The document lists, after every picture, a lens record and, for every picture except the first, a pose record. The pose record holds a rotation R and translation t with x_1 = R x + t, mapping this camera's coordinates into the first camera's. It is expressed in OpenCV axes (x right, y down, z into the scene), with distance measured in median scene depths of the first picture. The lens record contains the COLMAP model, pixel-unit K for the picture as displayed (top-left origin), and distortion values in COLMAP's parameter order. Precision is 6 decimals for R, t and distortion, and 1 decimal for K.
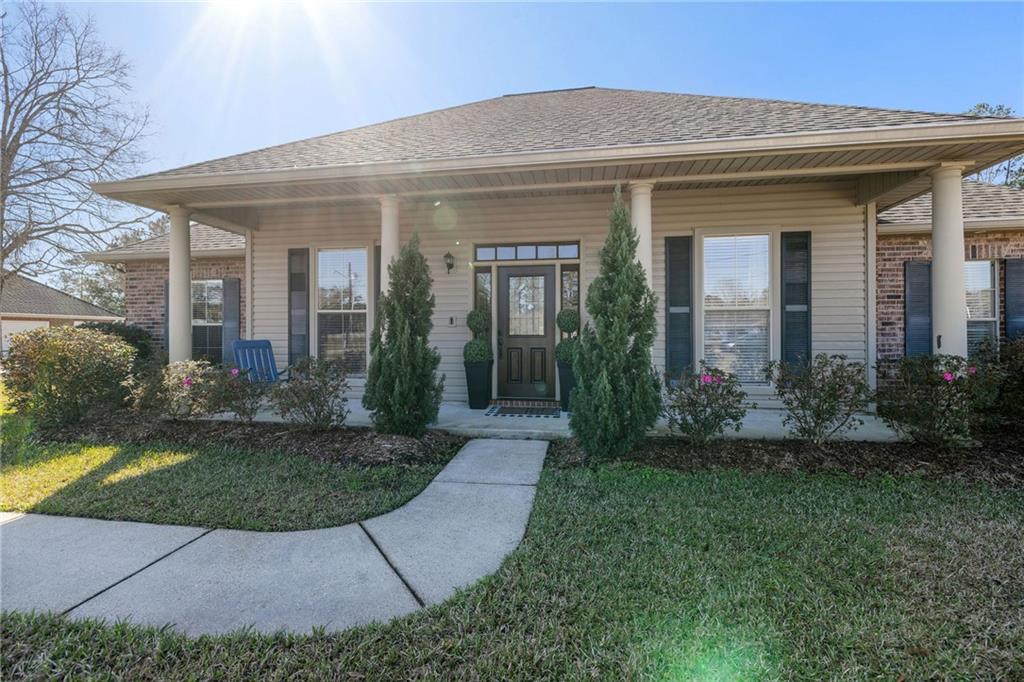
lens RADIAL K [[427.9, 0, 513.3], [0, 427.9, 335.8], [0, 0, 1]] dist [-0.001077, -0.000476]
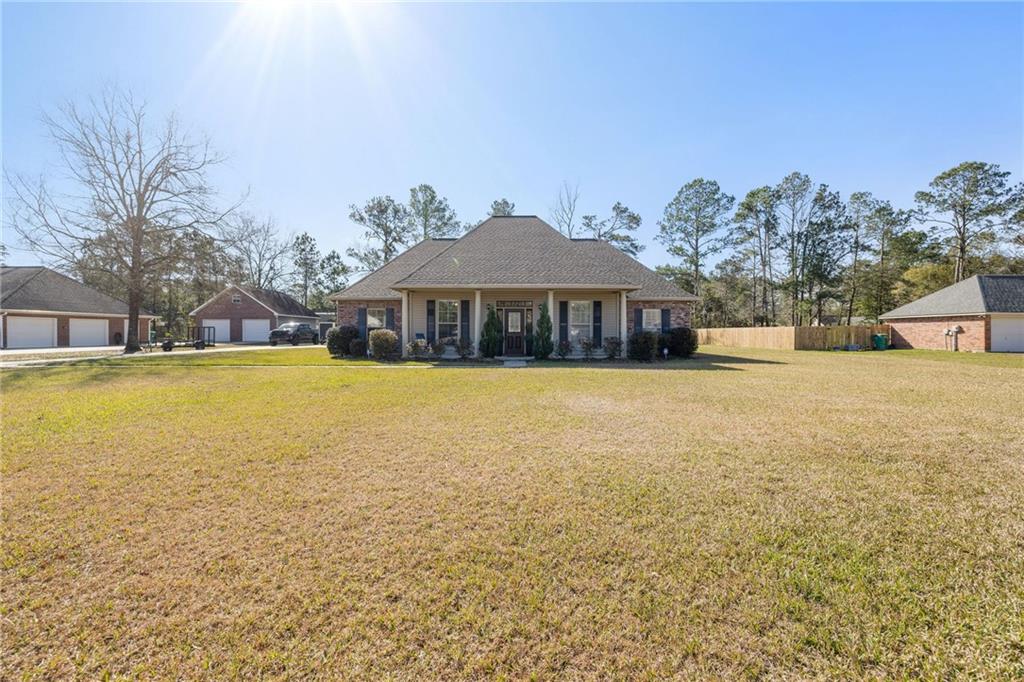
lens RADIAL K [[427.9, 0, 513.3], [0, 427.9, 335.8], [0, 0, 1]] dist [-0.001077, -0.000476]
pose [[0.987777, 0.002943, 0.155844, -0.447312], [-0.004109, 0.999966, 0.007164, 0.002899], [-0.155818, -0.007717, 0.987756, -1.961207]]
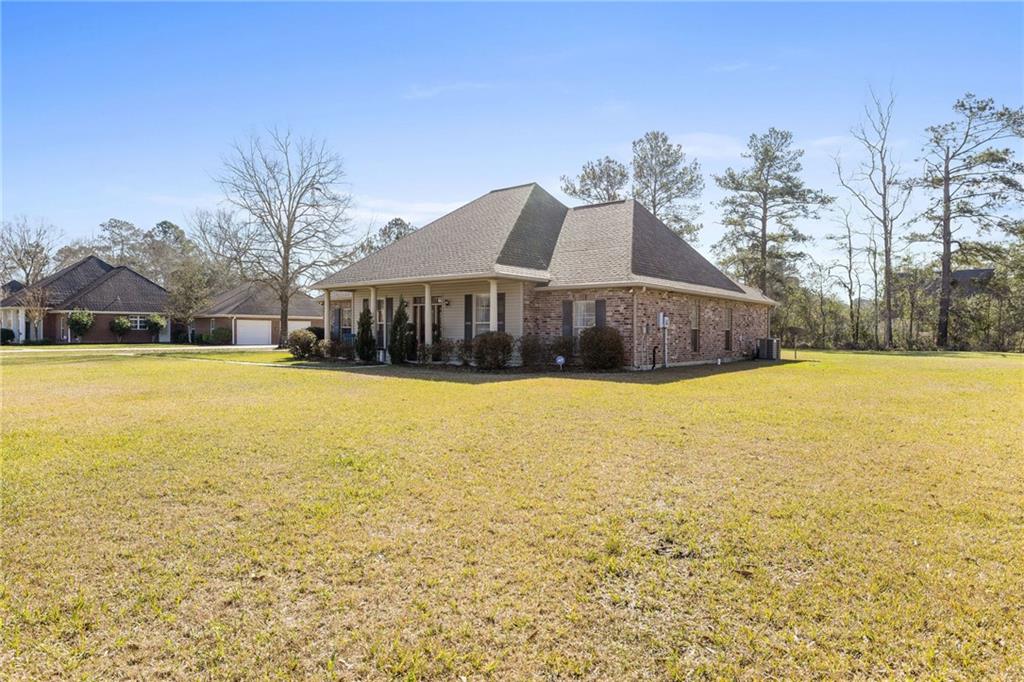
lens RADIAL K [[598.6, 0, 509.8], [0, 598.6, 328.5], [0, 0, 1]] dist [0.000649, 0.000112]
pose [[0.868030, 0.004586, -0.496490, 2.257838], [-0.006975, 0.999971, -0.002959, -0.019313], [0.496462, 0.006031, 0.868038, -1.885169]]
